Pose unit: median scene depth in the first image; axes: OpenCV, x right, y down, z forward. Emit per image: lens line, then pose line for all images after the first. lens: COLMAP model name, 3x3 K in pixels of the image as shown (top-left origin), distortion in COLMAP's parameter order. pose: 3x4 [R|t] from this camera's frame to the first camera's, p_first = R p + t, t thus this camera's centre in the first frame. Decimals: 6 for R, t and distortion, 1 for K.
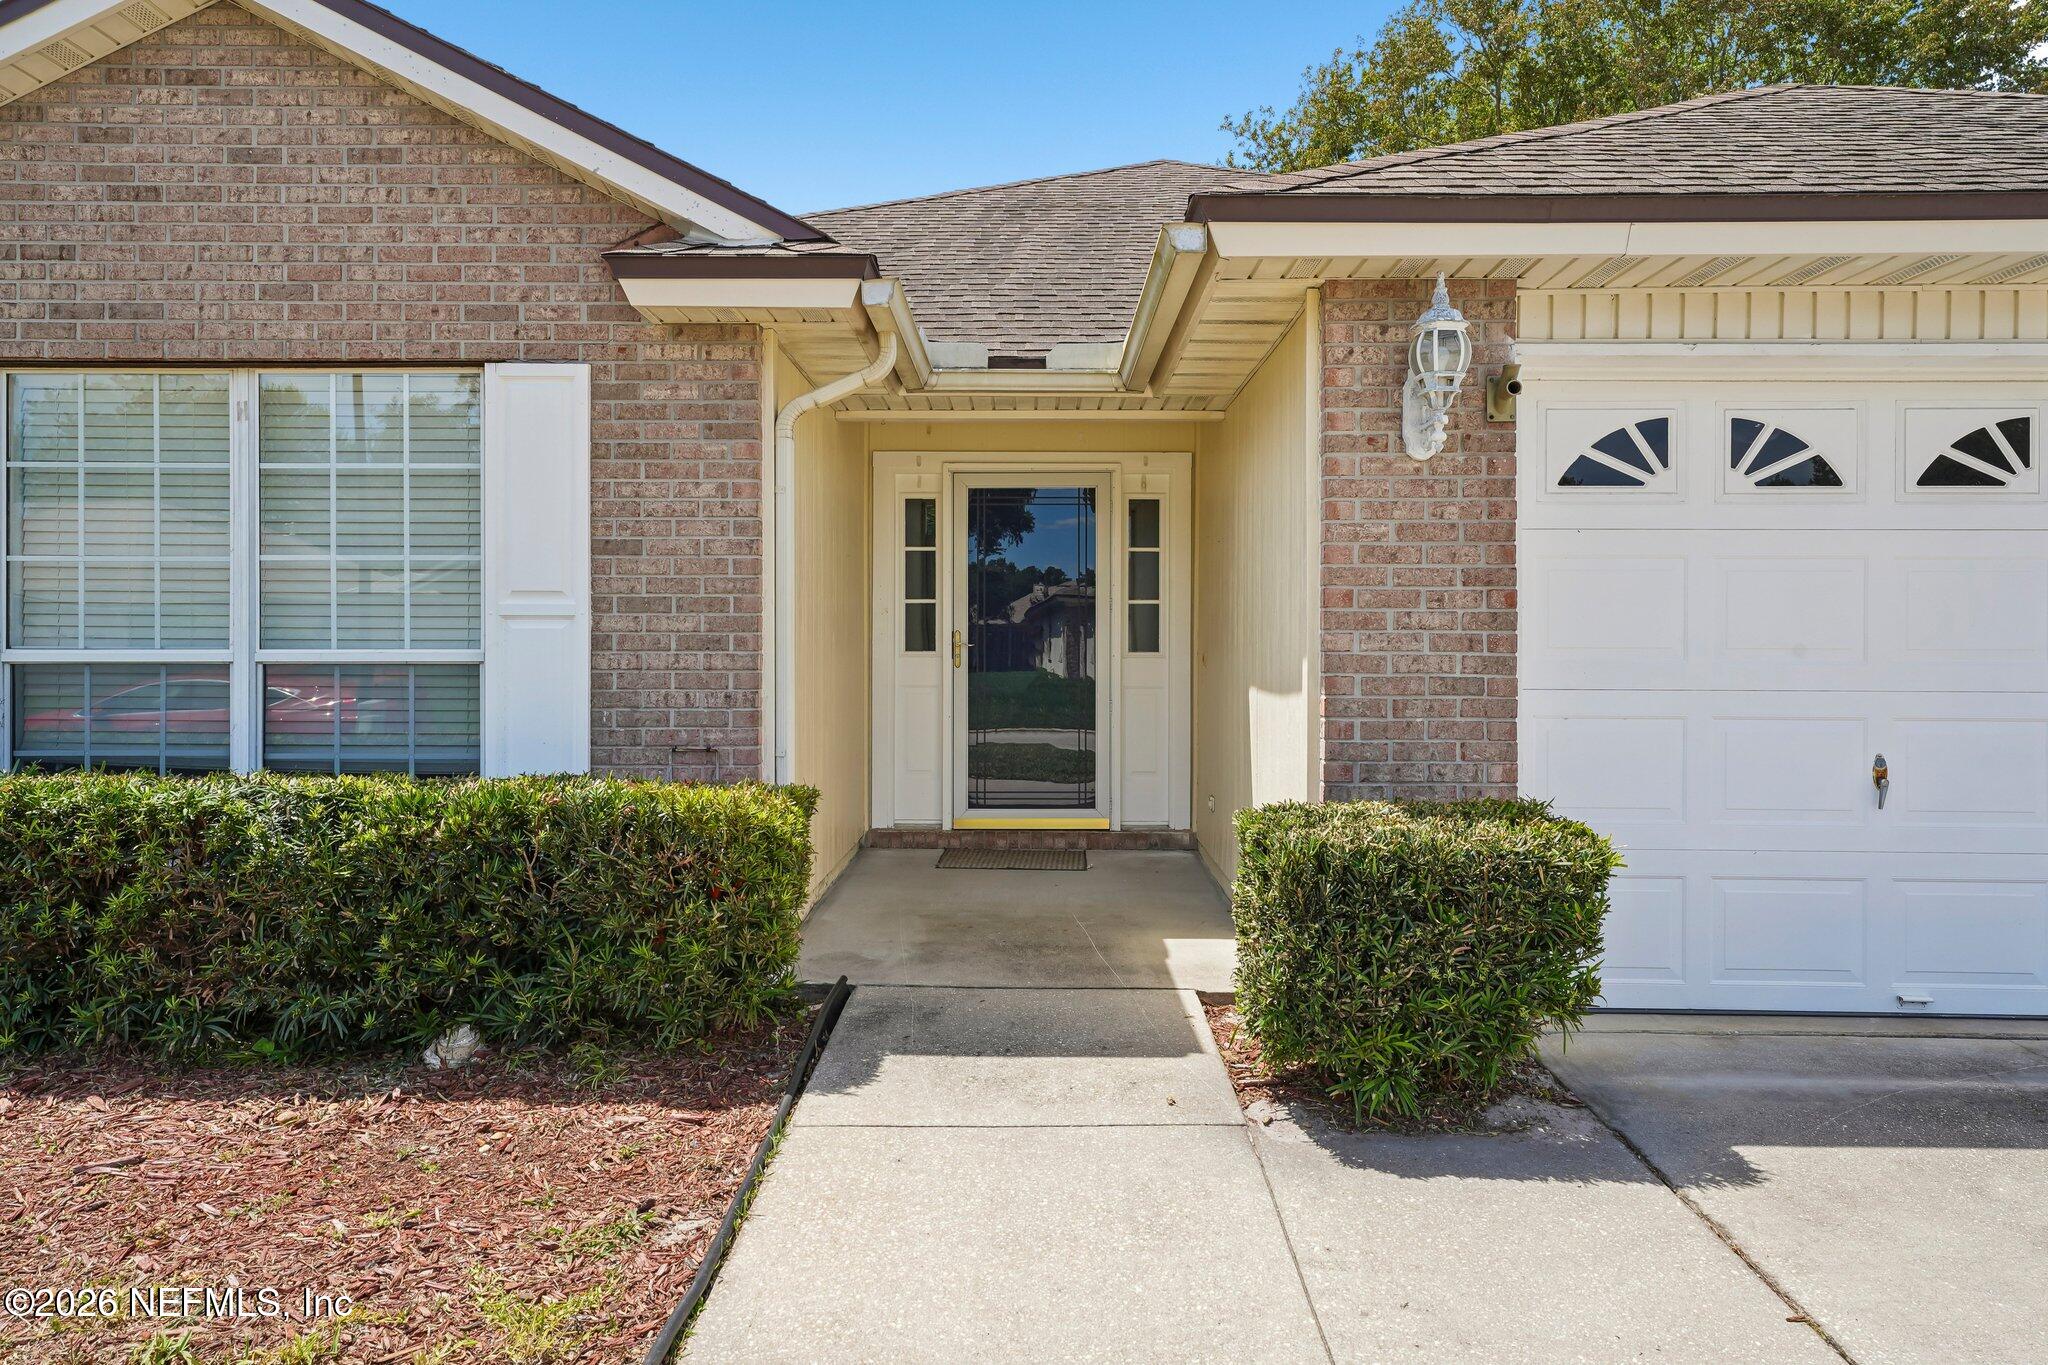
lens RADIAL K [[1334.4, 0, 1025.2], [0, 1334.4, 646.5], [0, 0, 1]] dist [0.024770, 0.000660]
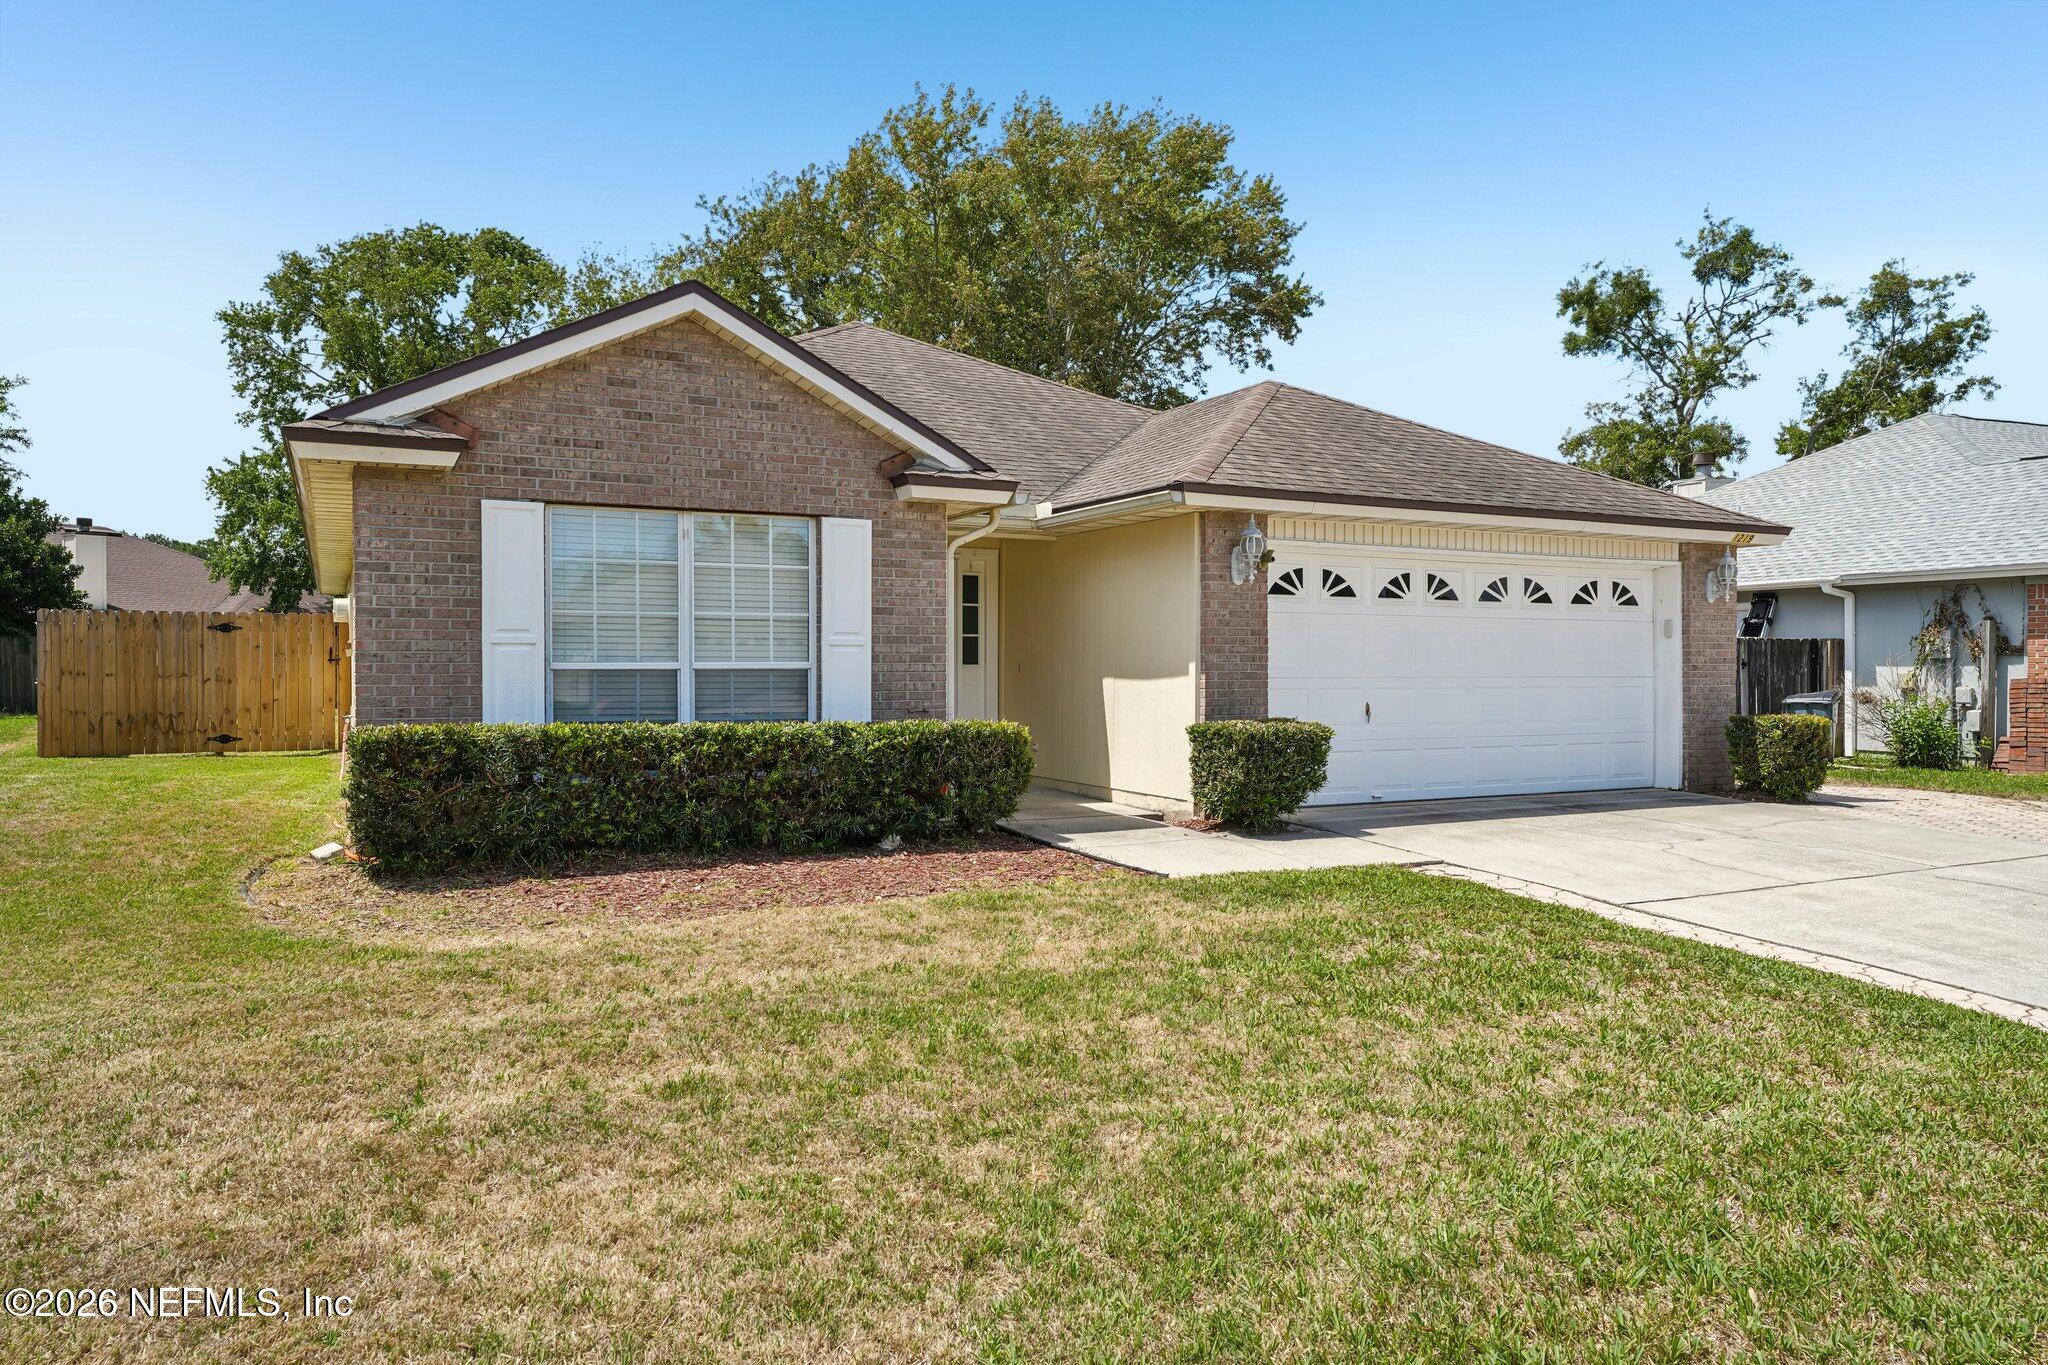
lens RADIAL K [[1325.7, 0, 1013.4], [0, 1325.7, 674.6], [0, 0, 1]] dist [0.031250, -0.000521]
pose [[0.883824, -0.005239, 0.467790, -1.065925], [0.001886, 0.999969, 0.007636, 0.006528], [-0.467815, -0.005866, 0.883807, -0.857652]]
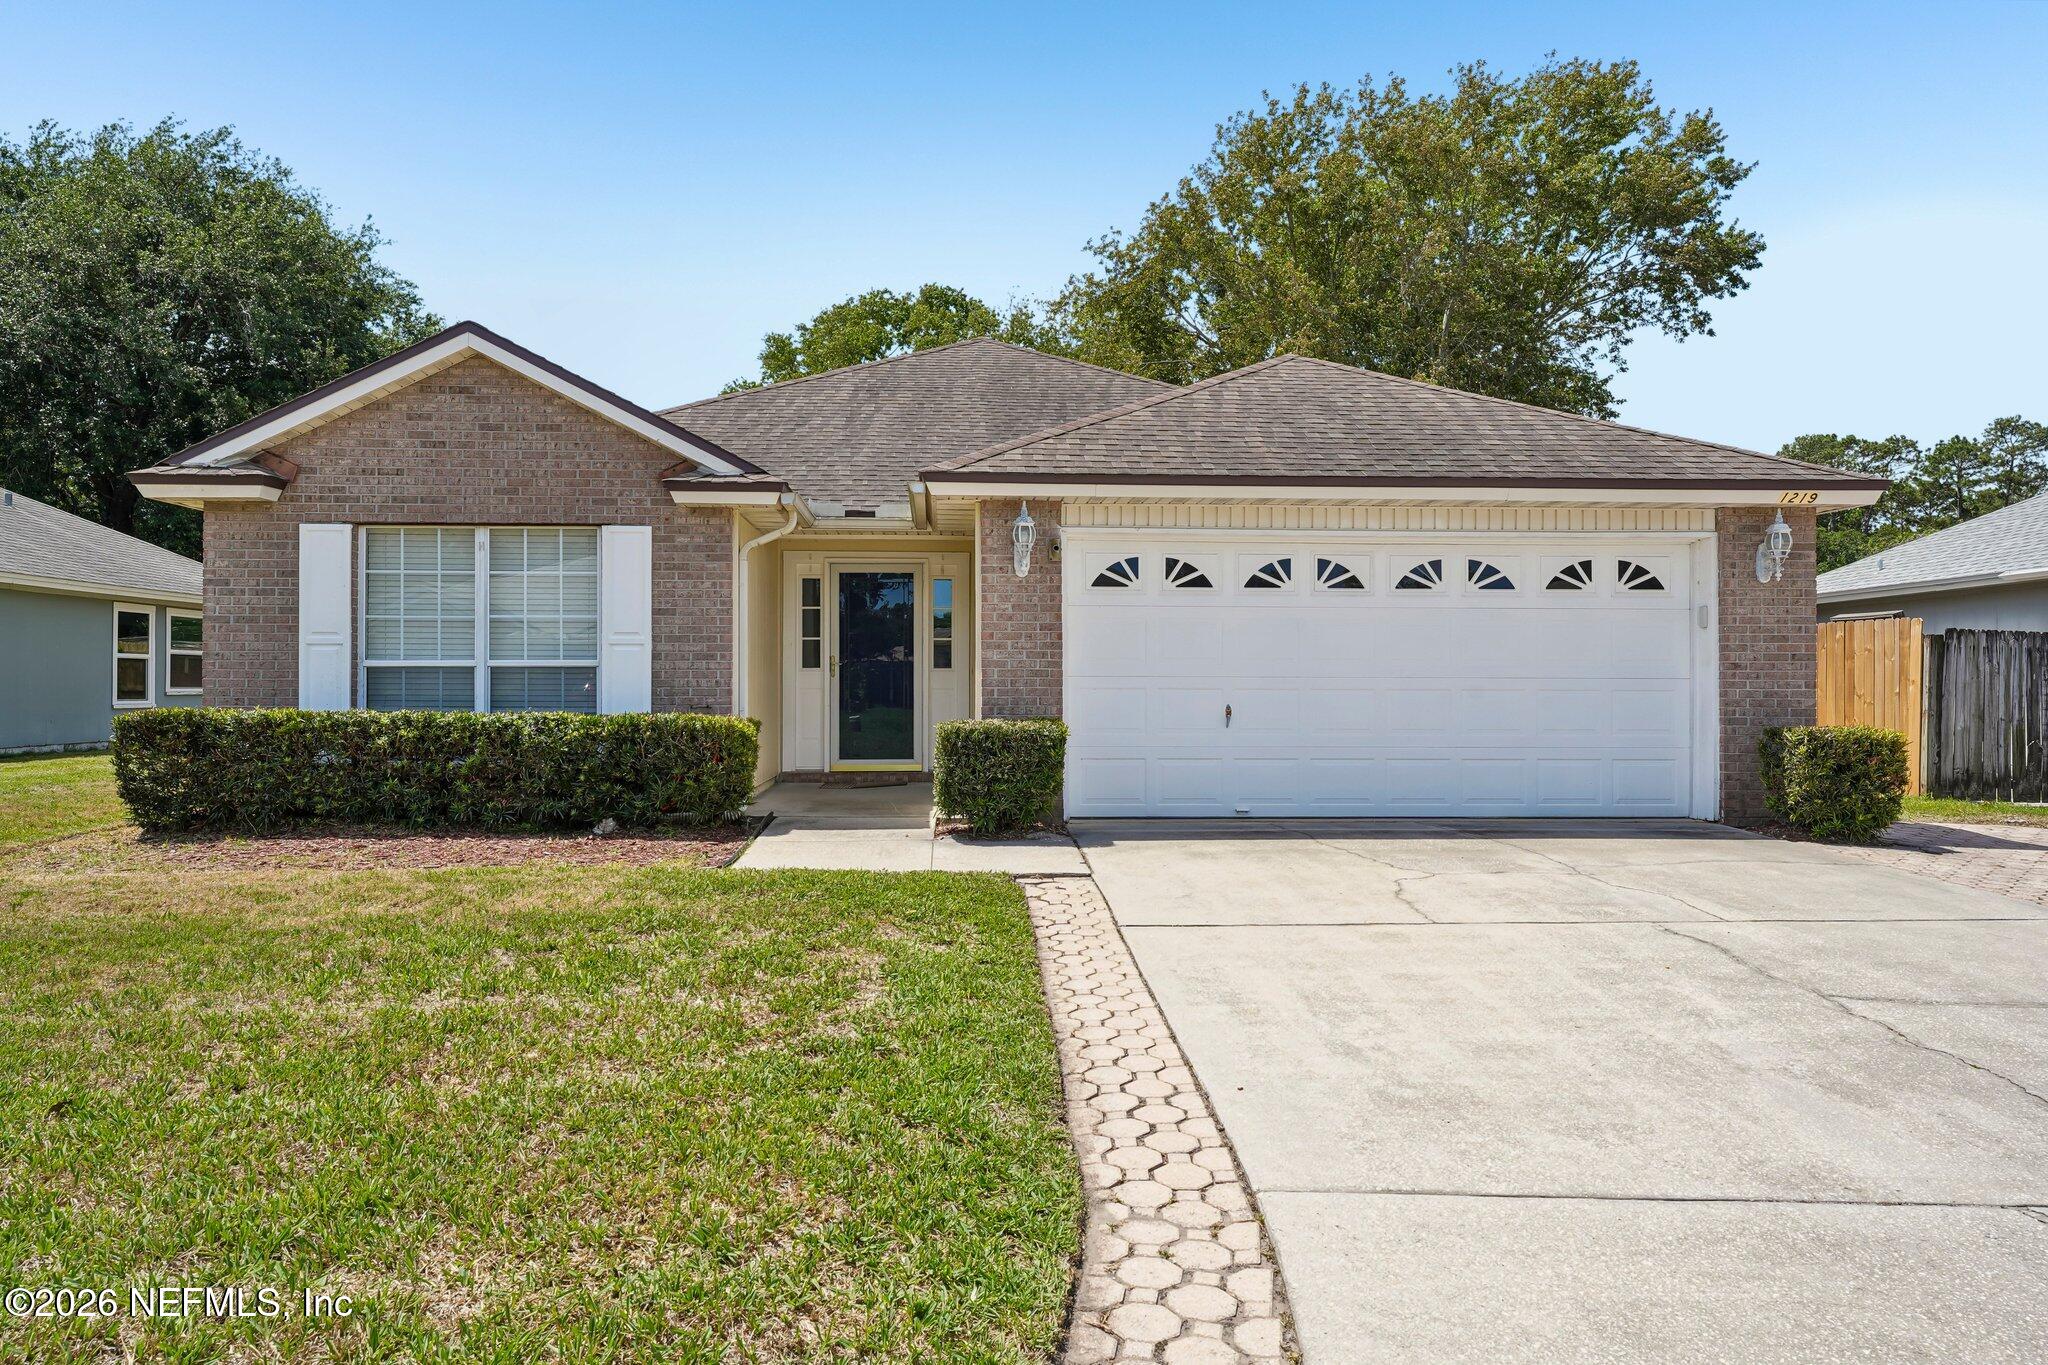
lens RADIAL K [[1325.7, 0, 1013.4], [0, 1325.7, 674.6], [0, 0, 1]] dist [0.031250, -0.000521]
pose [[0.997914, -0.000747, 0.064555, 0.113064], [0.001414, 0.999946, -0.010286, 0.048449], [-0.064543, 0.010355, 0.997861, -1.147171]]
